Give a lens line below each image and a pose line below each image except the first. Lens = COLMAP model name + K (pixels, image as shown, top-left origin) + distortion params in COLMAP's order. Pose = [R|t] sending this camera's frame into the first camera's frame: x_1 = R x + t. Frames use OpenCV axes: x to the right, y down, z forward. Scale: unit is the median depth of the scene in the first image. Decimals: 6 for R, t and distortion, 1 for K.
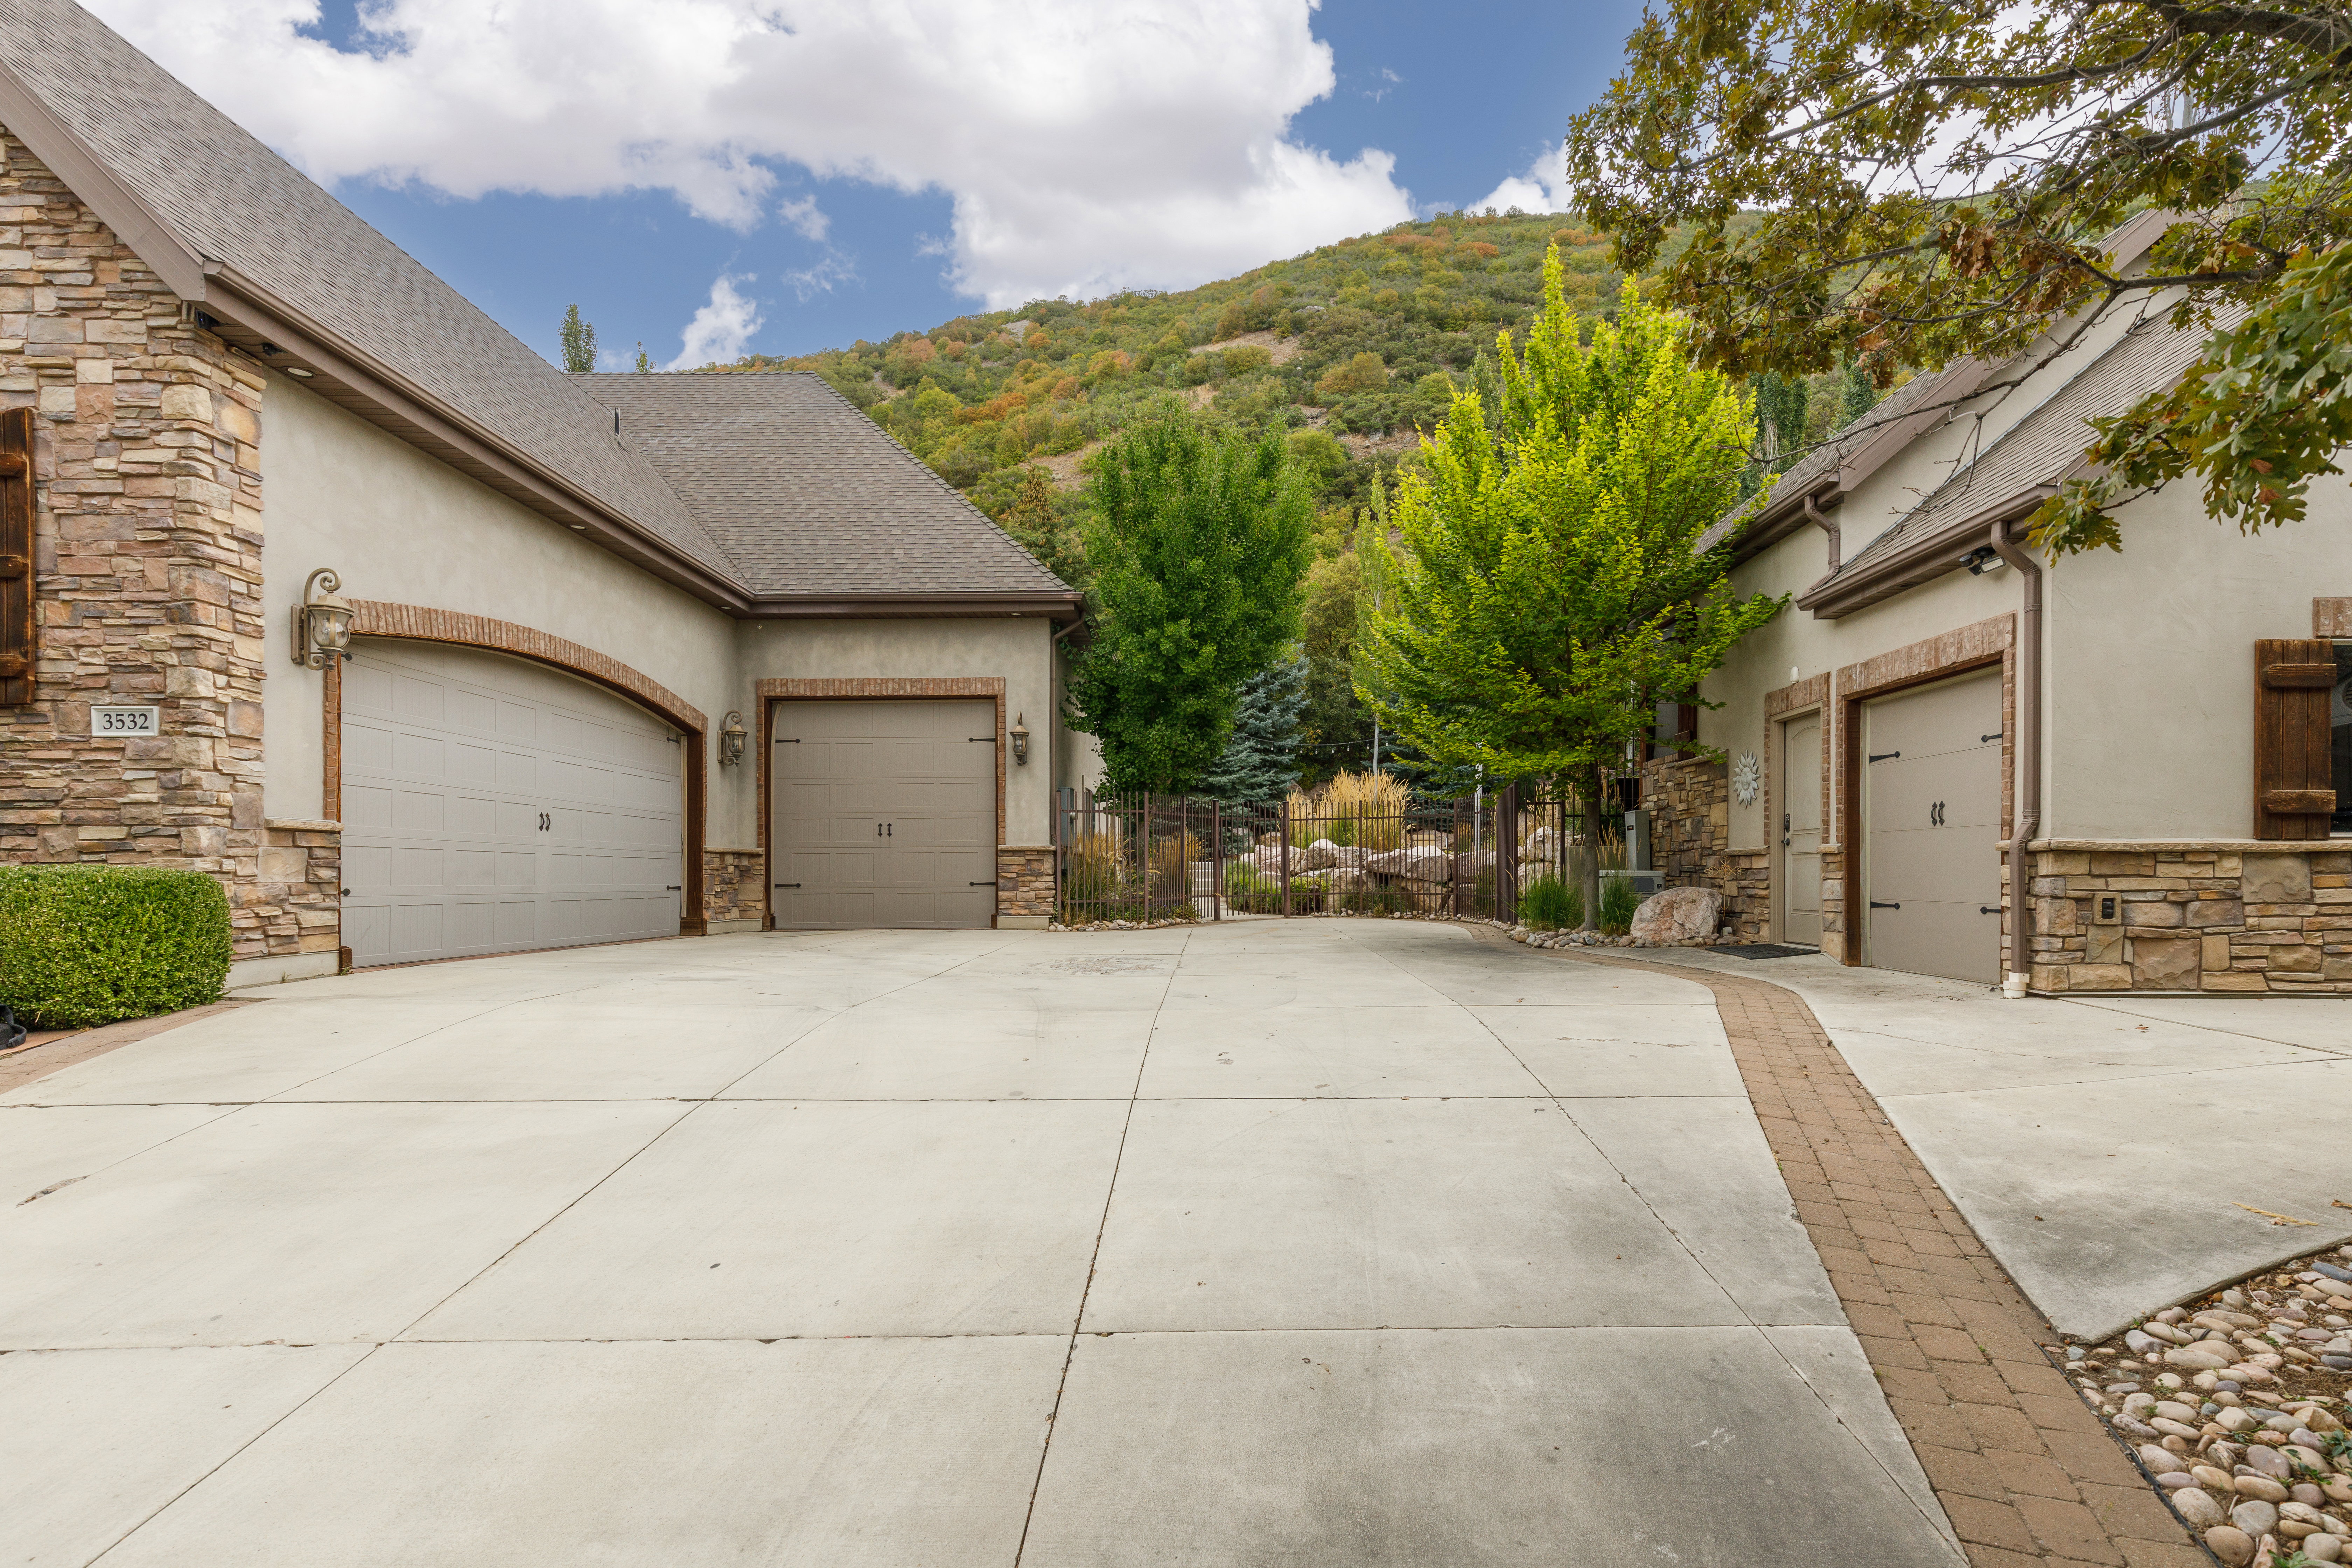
lens RADIAL K [[1089.4, 0, 1209.0], [0, 1089.4, 892.7], [0, 0, 1]] dist [0.012098, -0.000769]
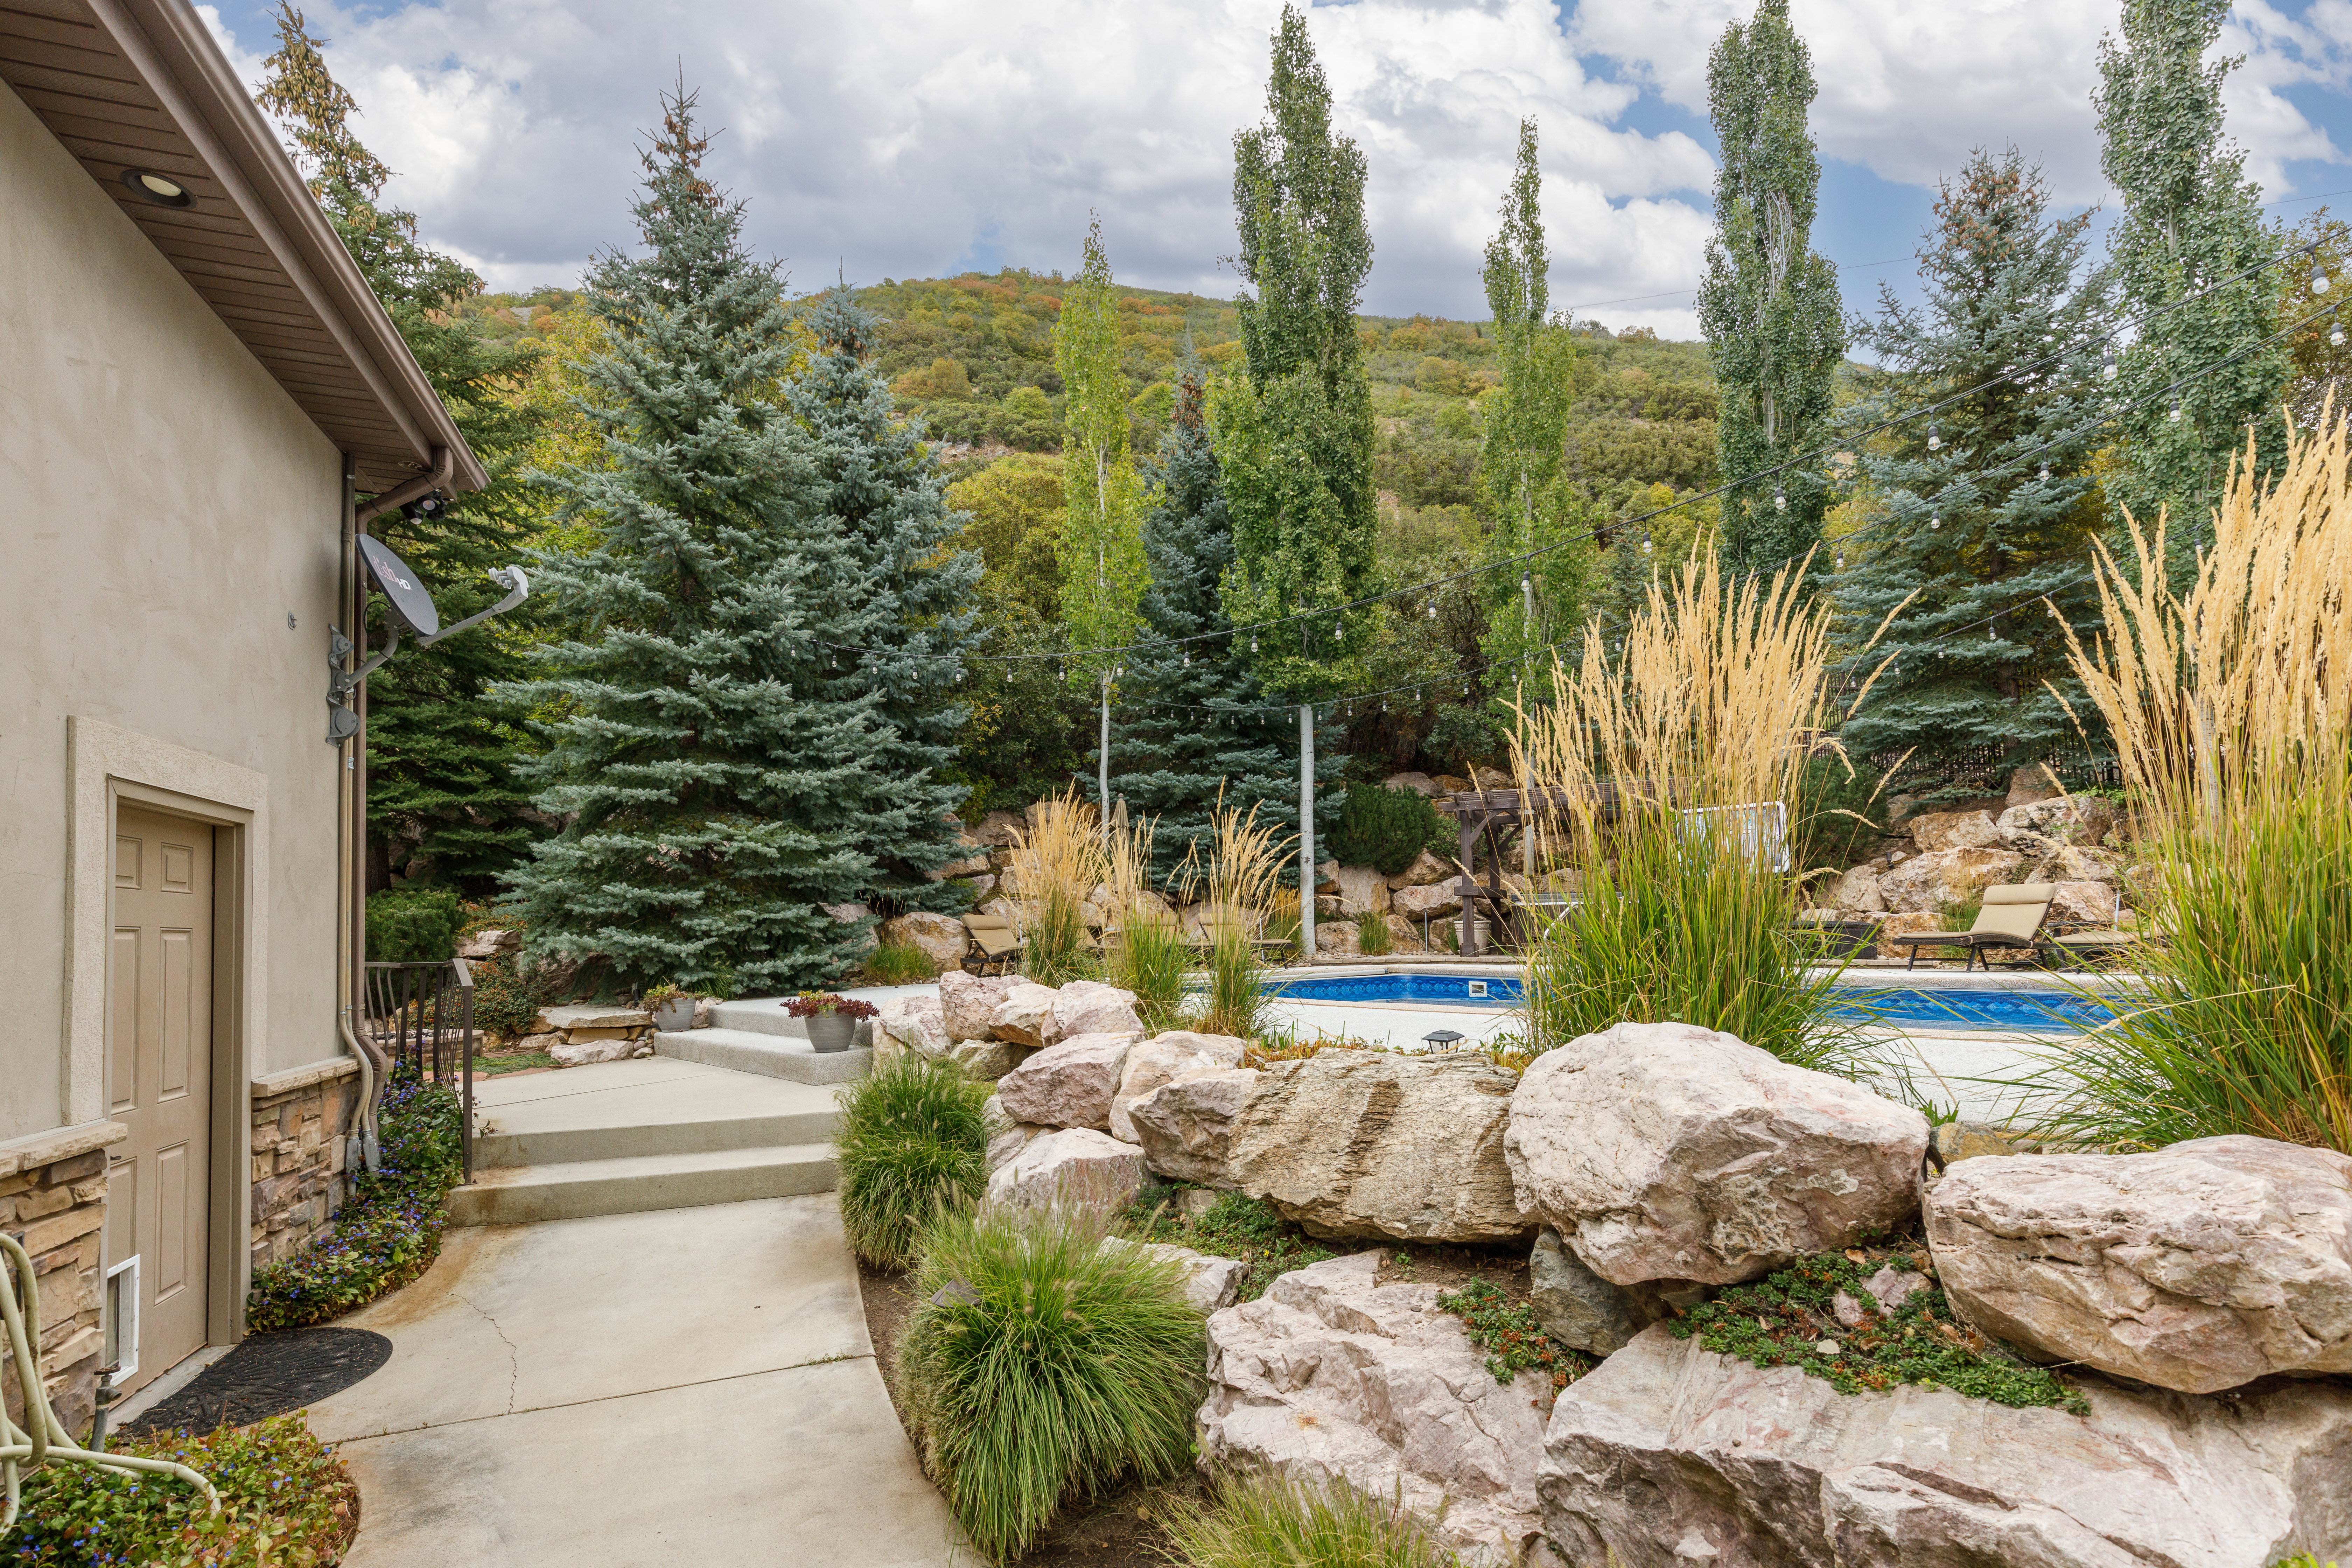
lens RADIAL K [[1089.4, 0, 1147.8], [0, 1089.4, 927.1], [0, 0, 1]] dist [0.012098, -0.000769]
pose [[0.945712, -0.018156, 0.324499, 0.004143], [0.025559, 0.999501, -0.018566, -0.095848], [-0.324000, 0.025852, 0.945704, 1.338944]]
